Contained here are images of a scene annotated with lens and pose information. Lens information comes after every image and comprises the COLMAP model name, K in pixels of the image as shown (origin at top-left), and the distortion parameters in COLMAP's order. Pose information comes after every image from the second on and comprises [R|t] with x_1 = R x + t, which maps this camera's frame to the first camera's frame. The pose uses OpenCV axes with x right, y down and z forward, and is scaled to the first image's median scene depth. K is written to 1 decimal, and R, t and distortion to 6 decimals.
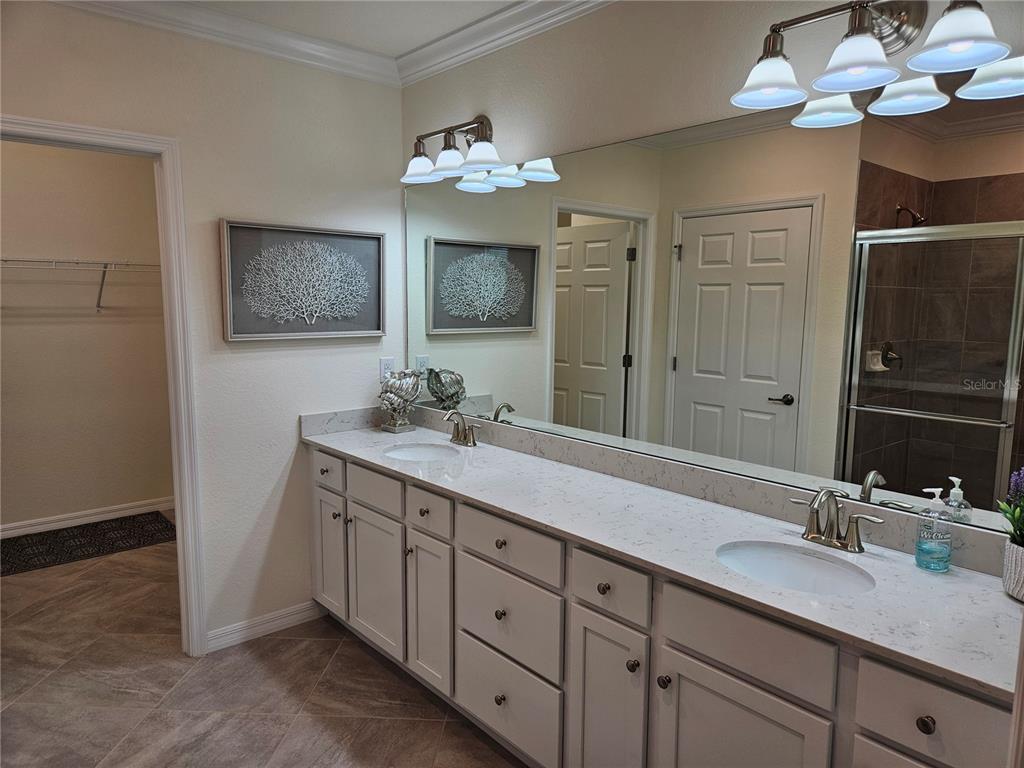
lens RADIAL K [[675.2, 0, 531.9], [0, 675.2, 385.0], [0, 0, 1]] dist [0.010135, 0.001295]
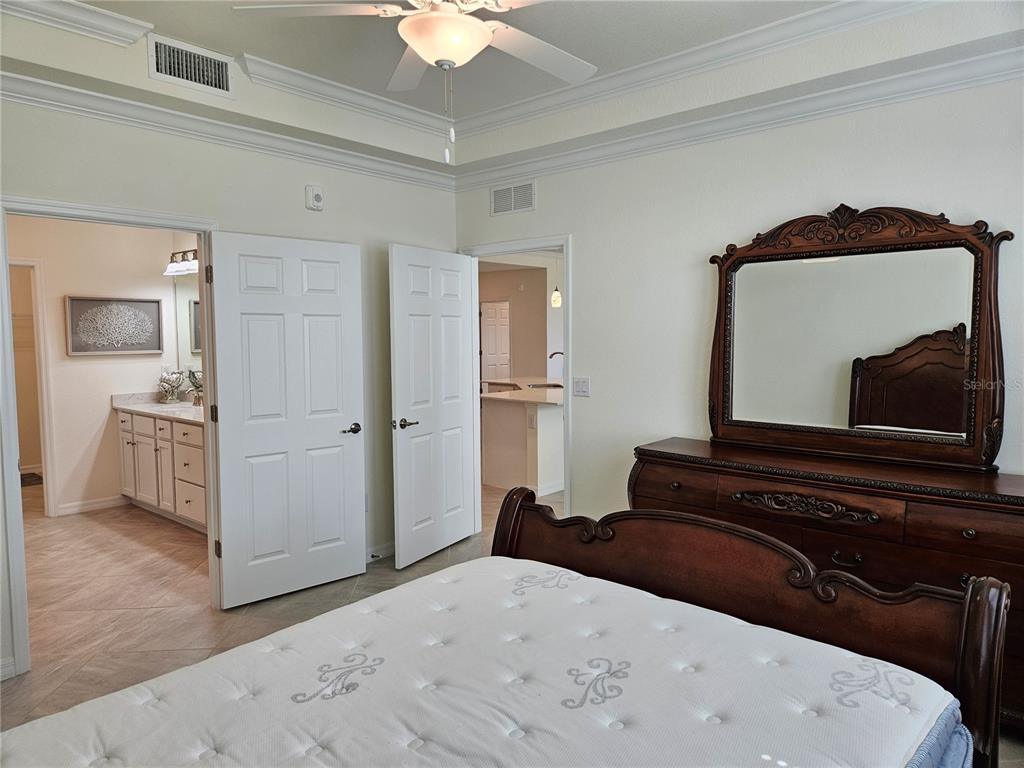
lens RADIAL K [[682.4, 0, 512.0], [0, 682.4, 384.0], [0, 0, 1]] dist [0.065968, -0.050011]
pose [[0.994571, -0.021025, 0.101919, 0.593069], [0.025668, 0.998681, -0.044467, 0.133318], [-0.100849, 0.046842, 0.993798, -1.083182]]
